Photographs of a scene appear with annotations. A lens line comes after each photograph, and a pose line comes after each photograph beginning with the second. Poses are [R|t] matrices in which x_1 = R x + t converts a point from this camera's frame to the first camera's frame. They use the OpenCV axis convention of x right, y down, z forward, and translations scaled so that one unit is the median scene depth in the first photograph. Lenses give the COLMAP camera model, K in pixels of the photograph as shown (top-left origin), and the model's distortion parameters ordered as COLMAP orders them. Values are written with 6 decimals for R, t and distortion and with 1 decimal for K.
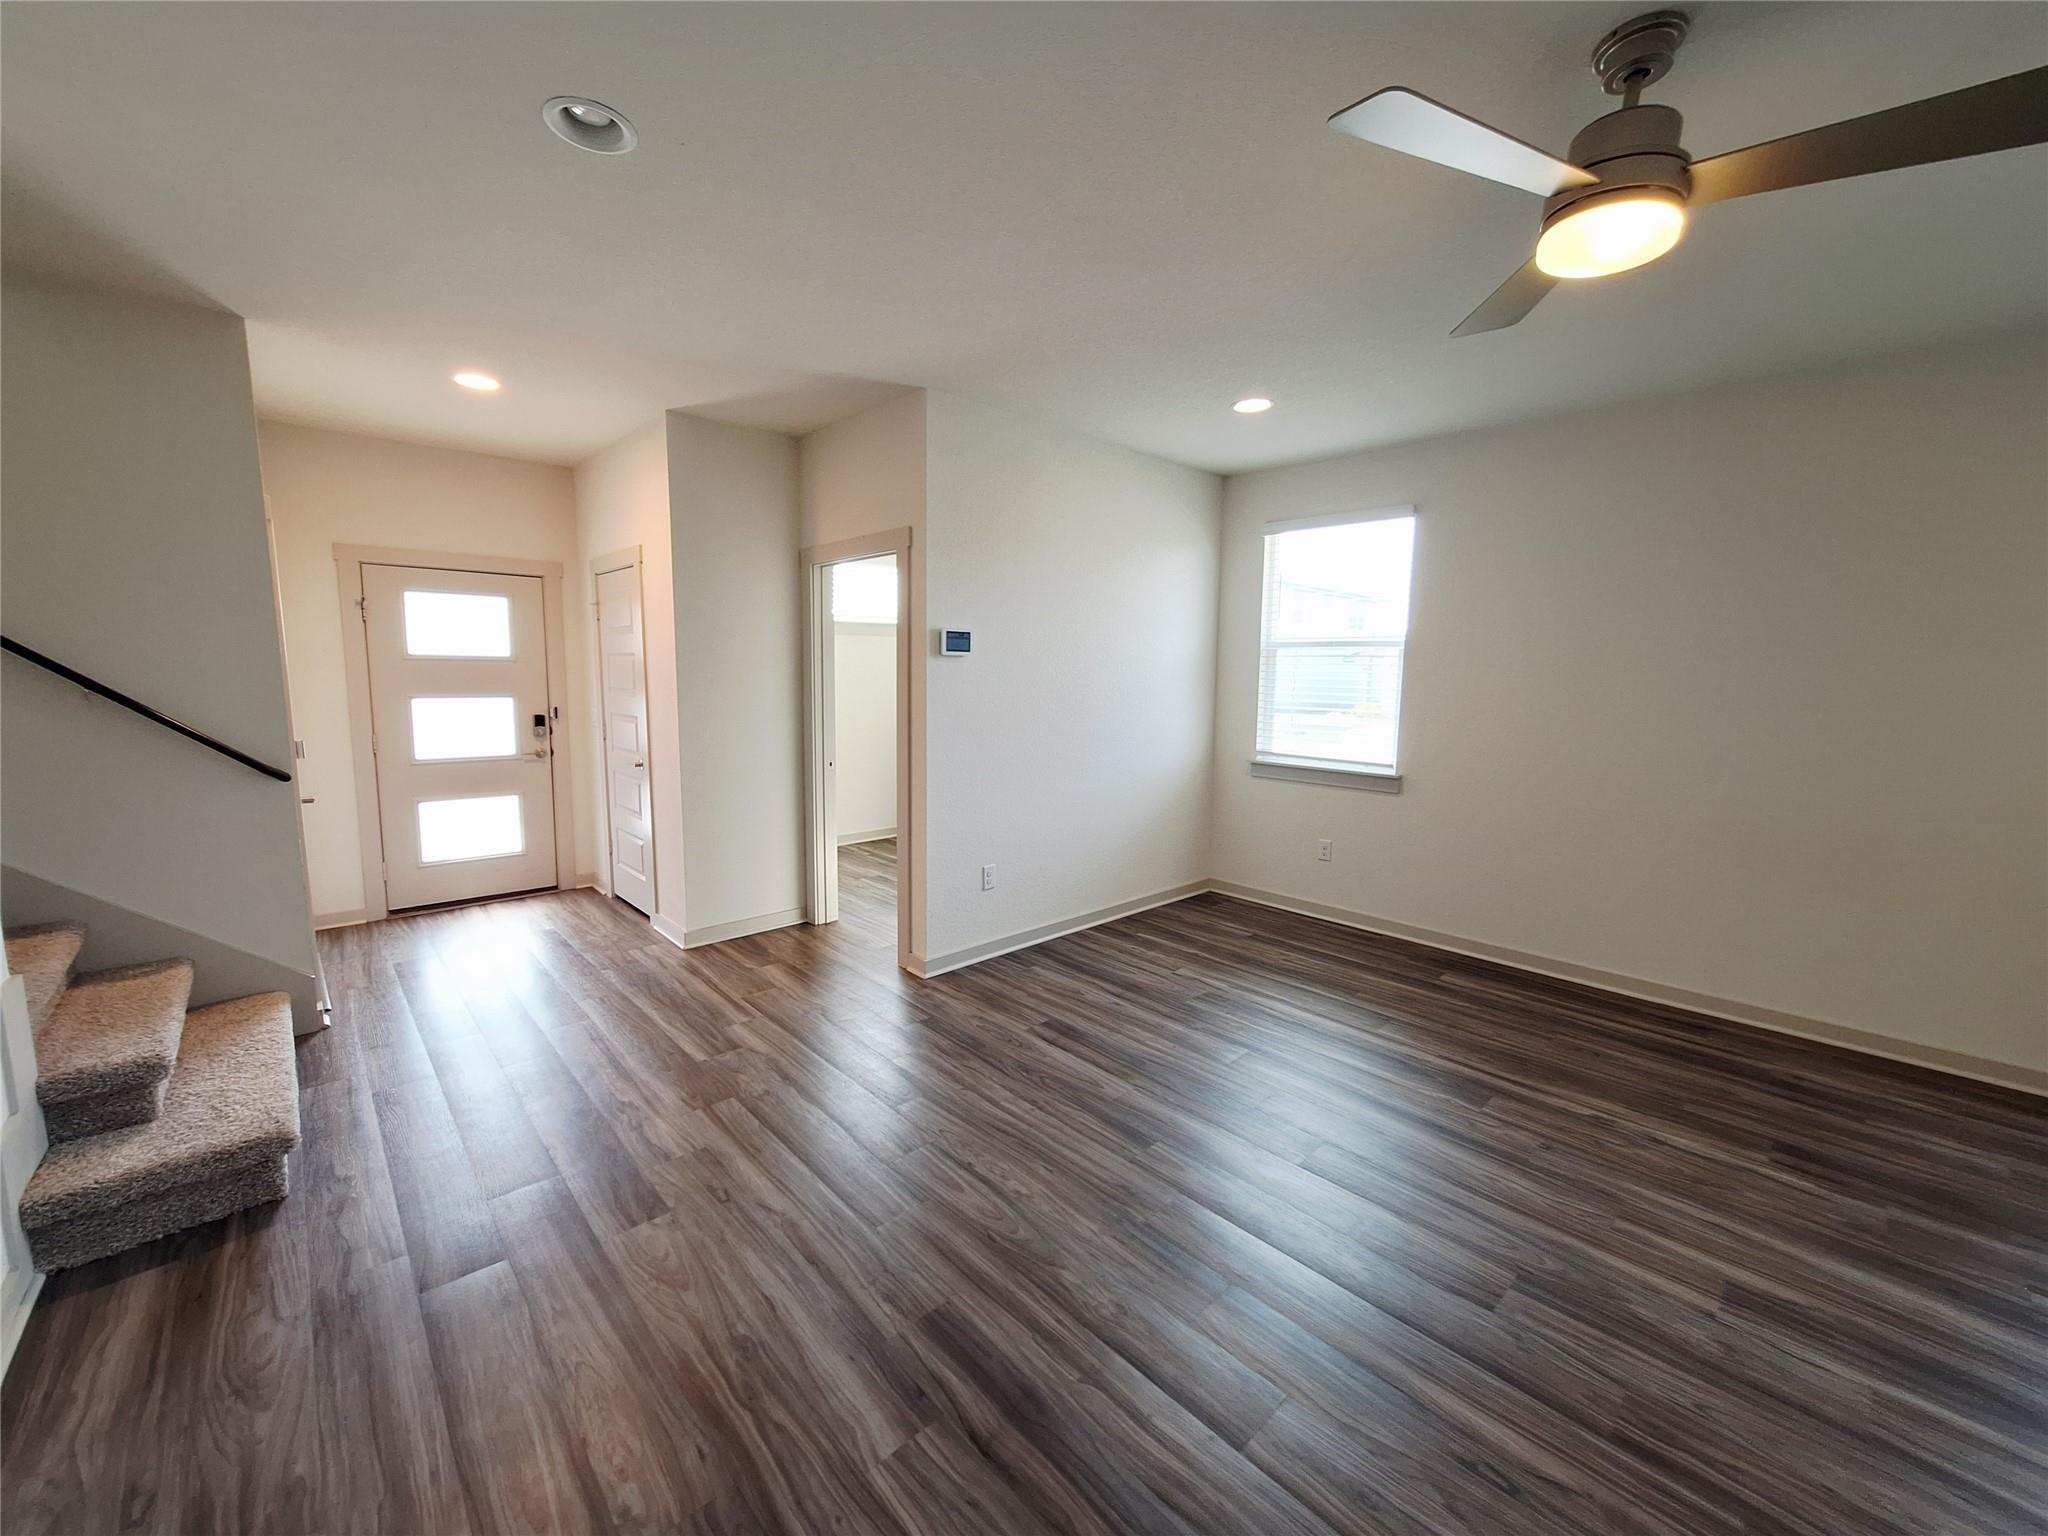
lens RADIAL K [[790.8, 0, 1018.8], [0, 790.8, 774.1], [0, 0, 1]] dist [-0.001102, -0.004616]
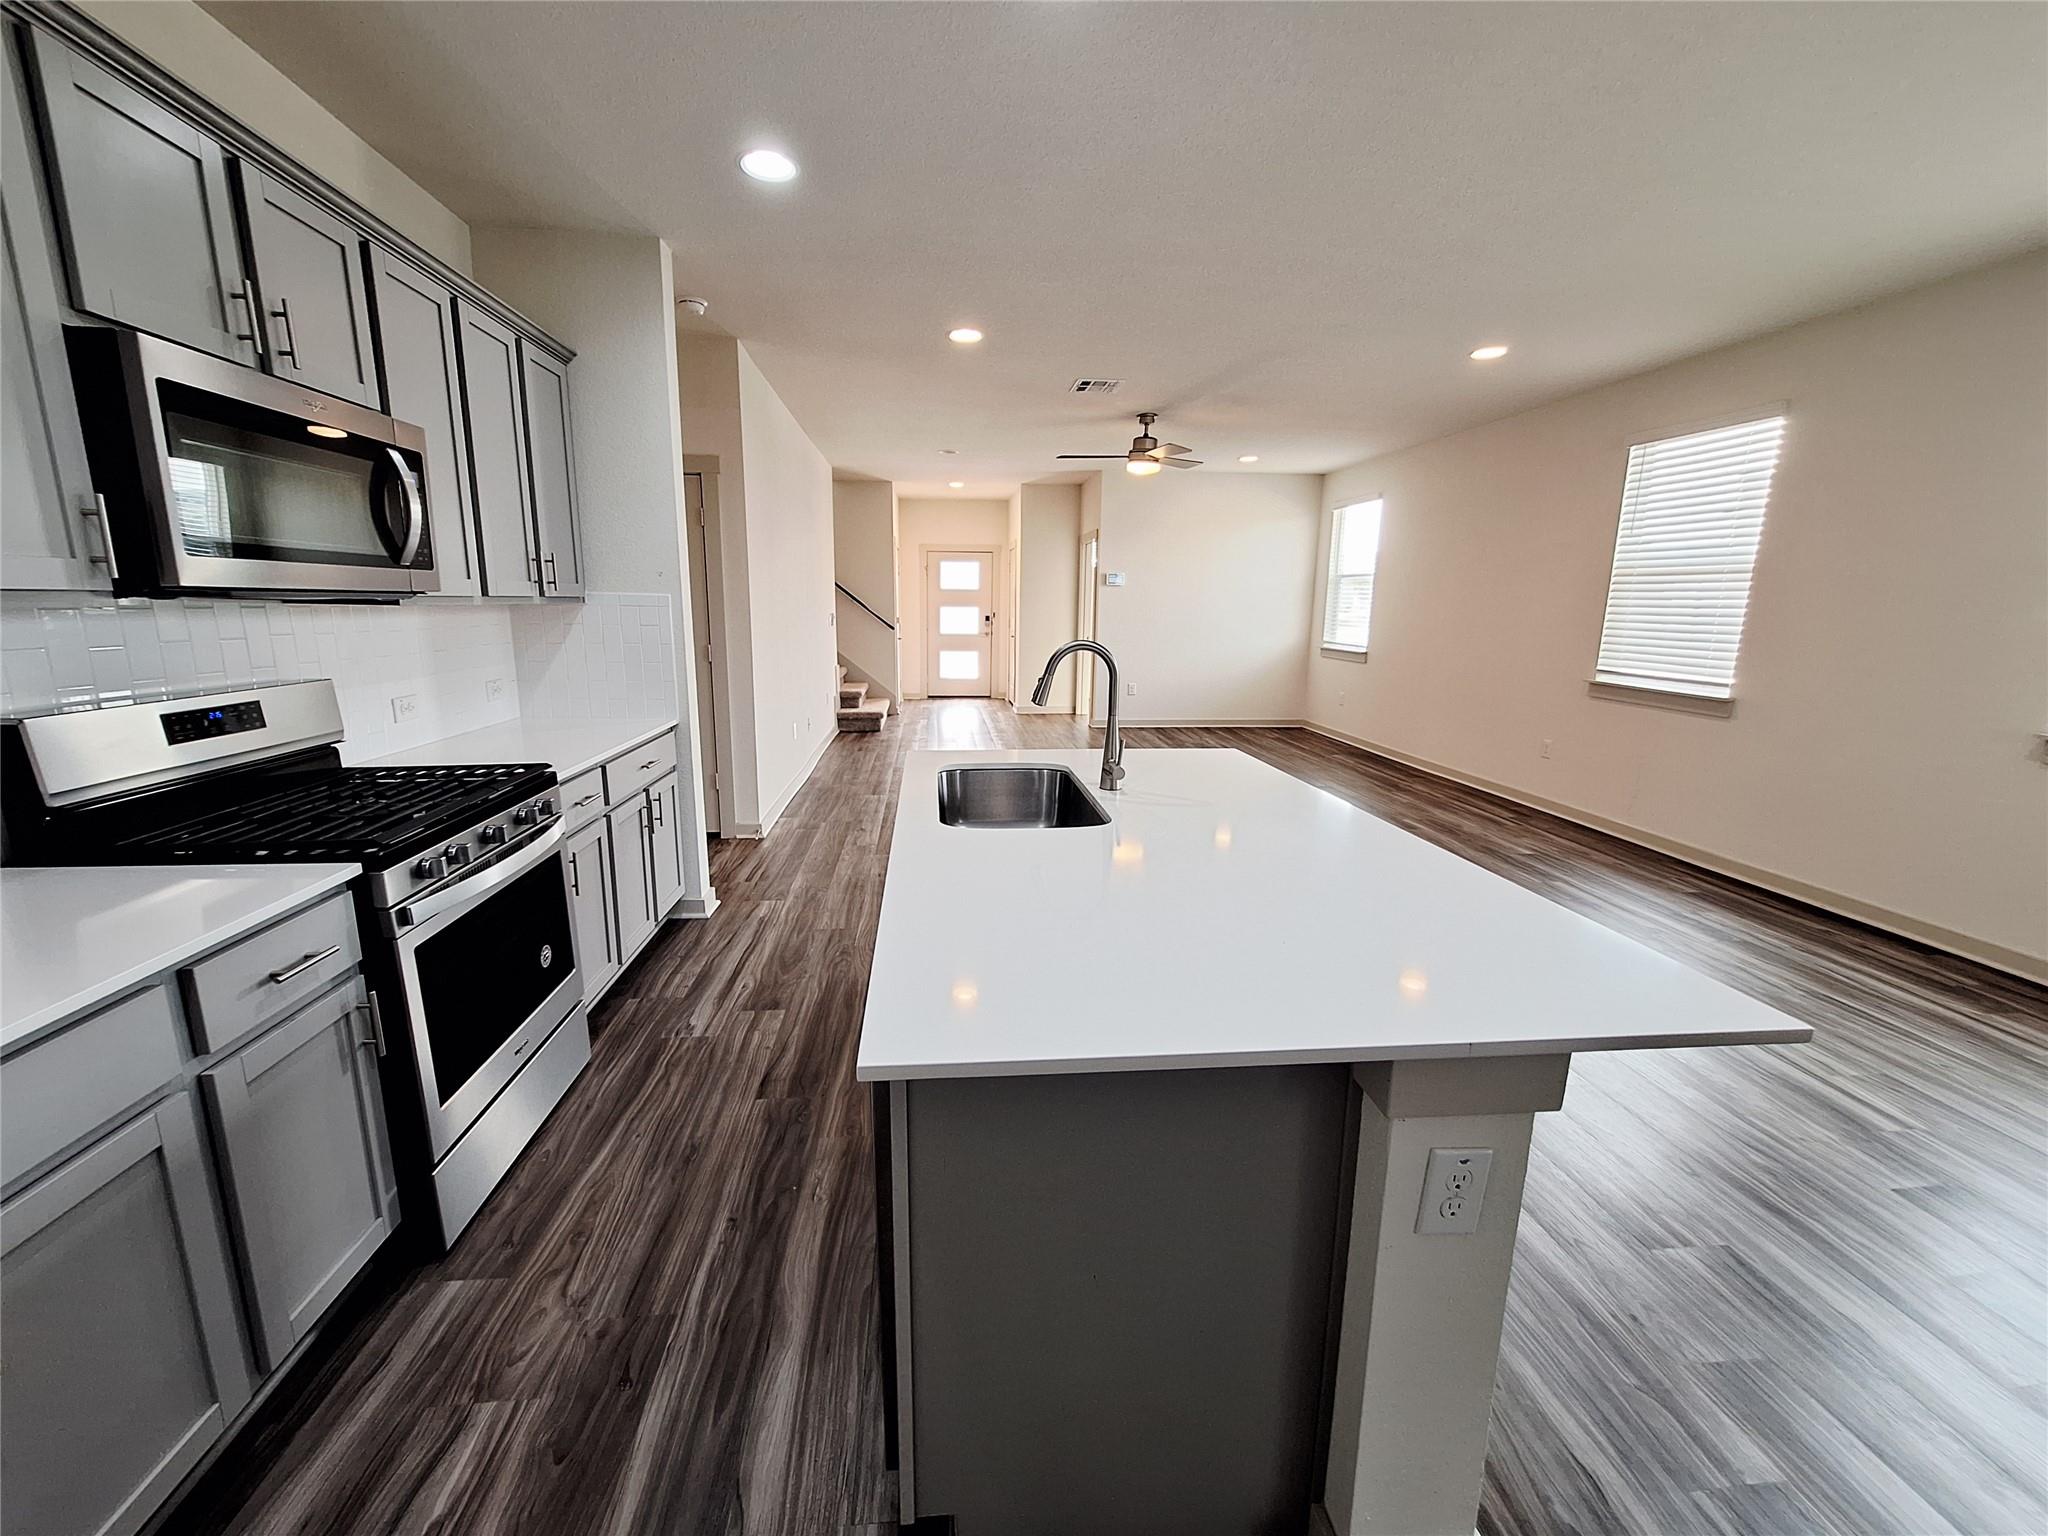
lens RADIAL K [[812.0, 0, 1005.3], [0, 812.0, 762.2], [0, 0, 1]] dist [0.000395, -0.000015]
pose [[0.785727, 0.115178, -0.607756, 1.231357], [-0.076141, 0.993049, 0.089758, 0.178693], [0.613869, -0.024250, 0.789035, -1.100041]]
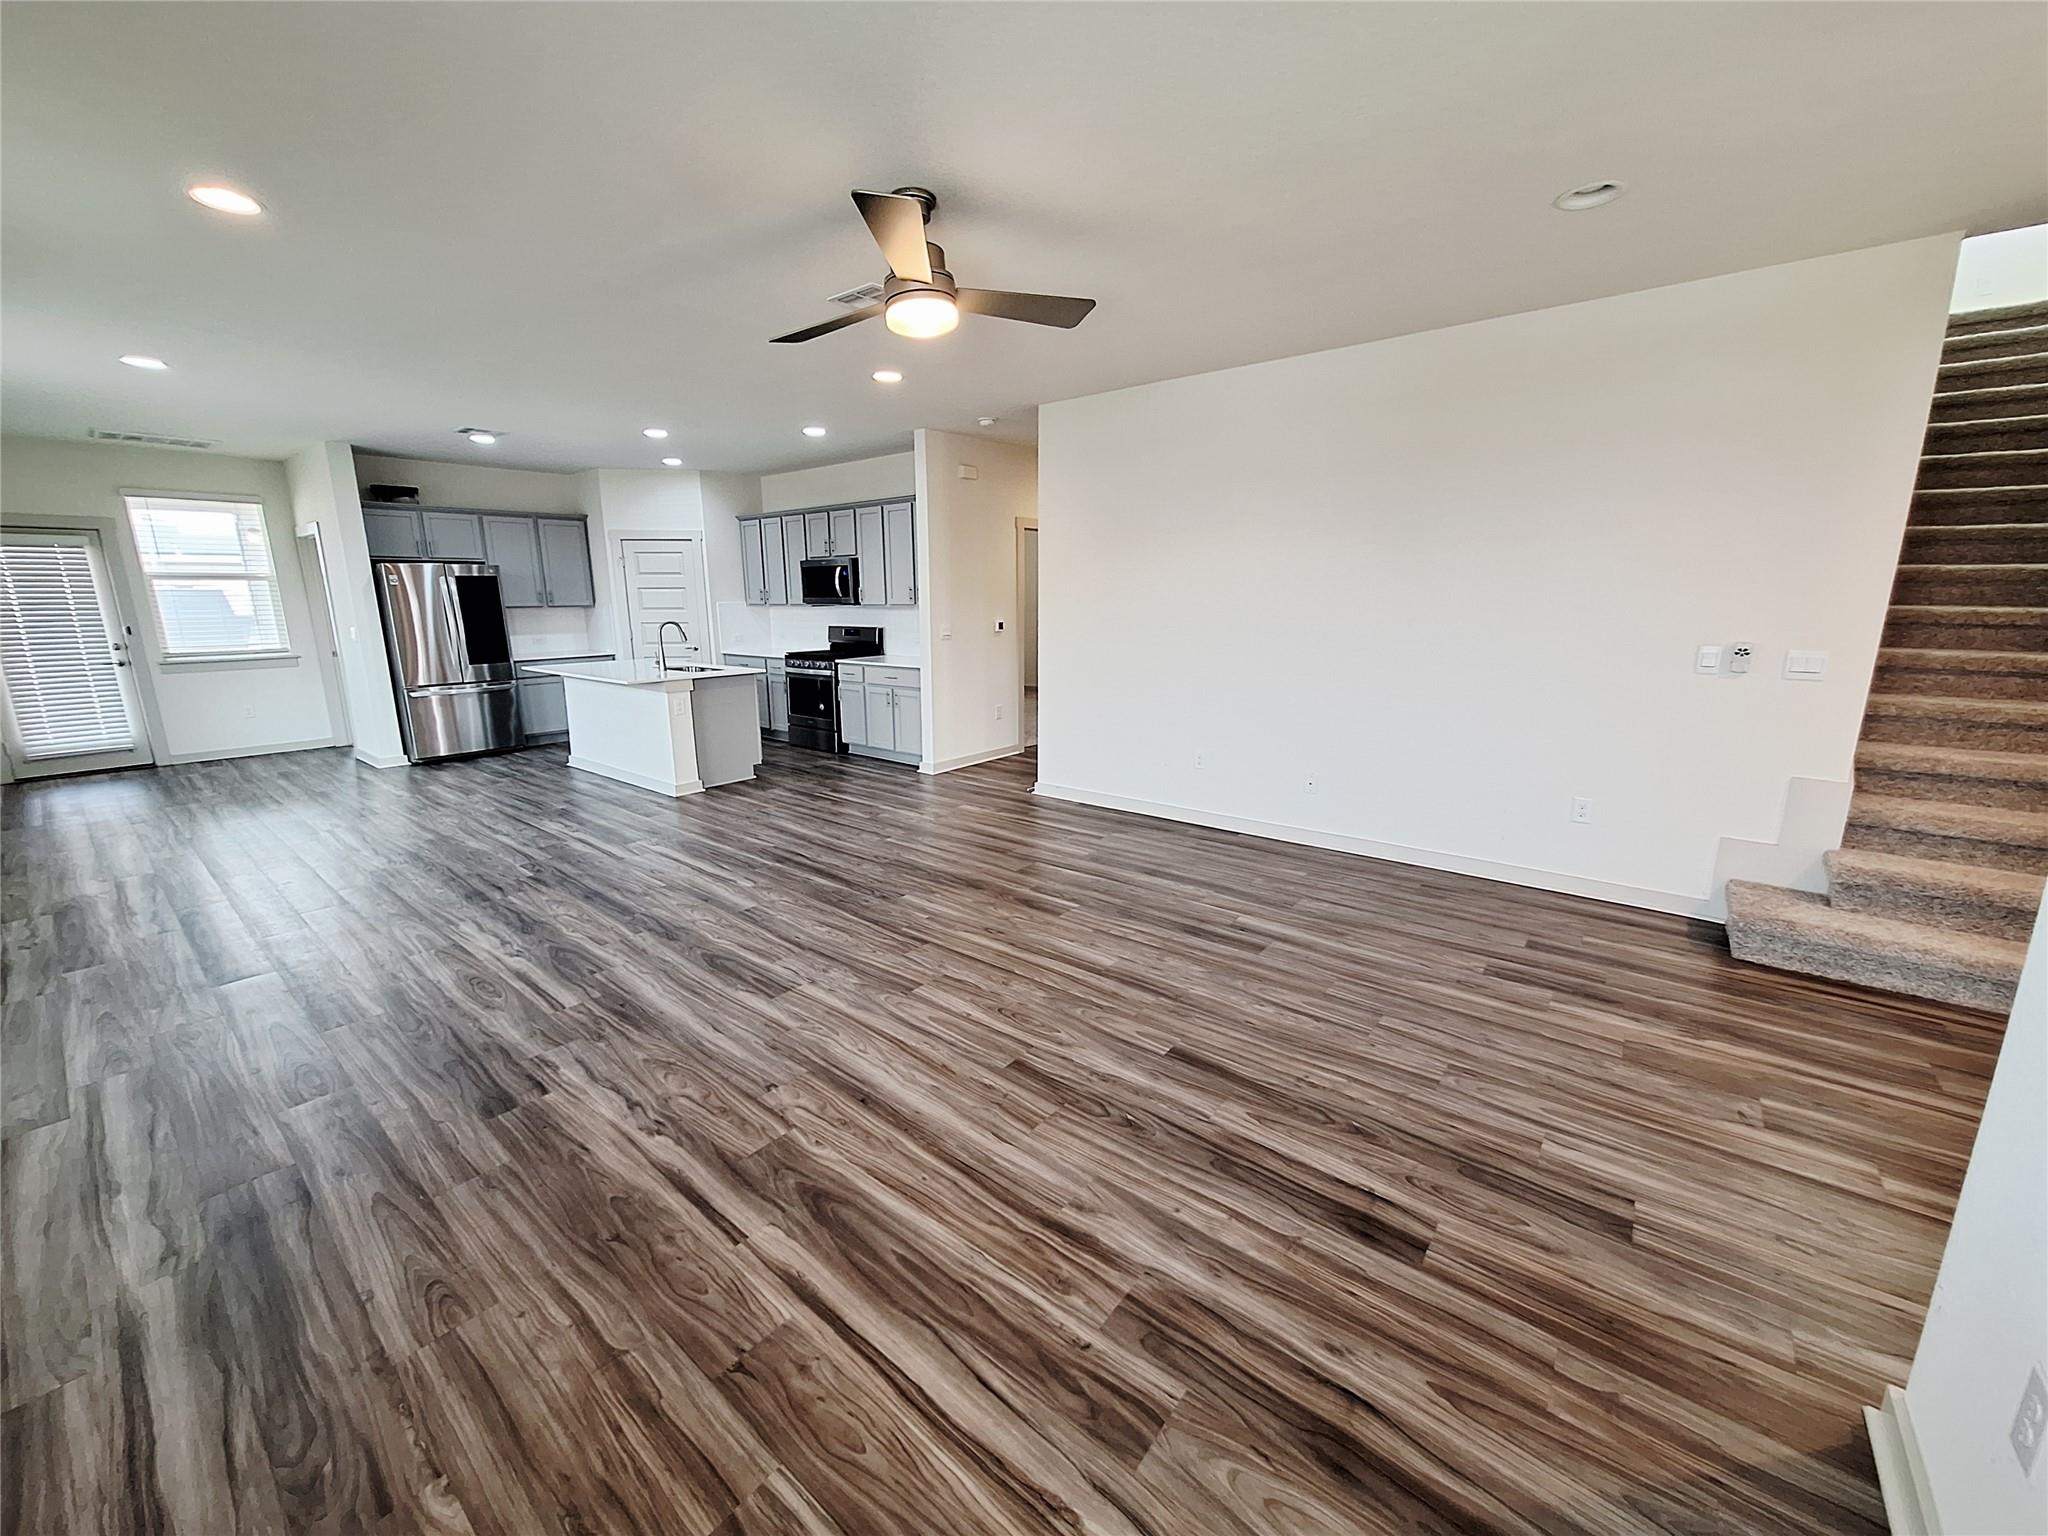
lens RADIAL K [[802.6, 0, 1013.3], [0, 802.6, 766.5], [0, 0, 1]] dist [-0.004279, 0.002502]
pose [[-0.991738, 0.020661, -0.126603, 0.357670], [-0.021993, 0.944946, 0.326485, -0.157963], [0.126378, 0.326572, -0.936685, 1.323536]]
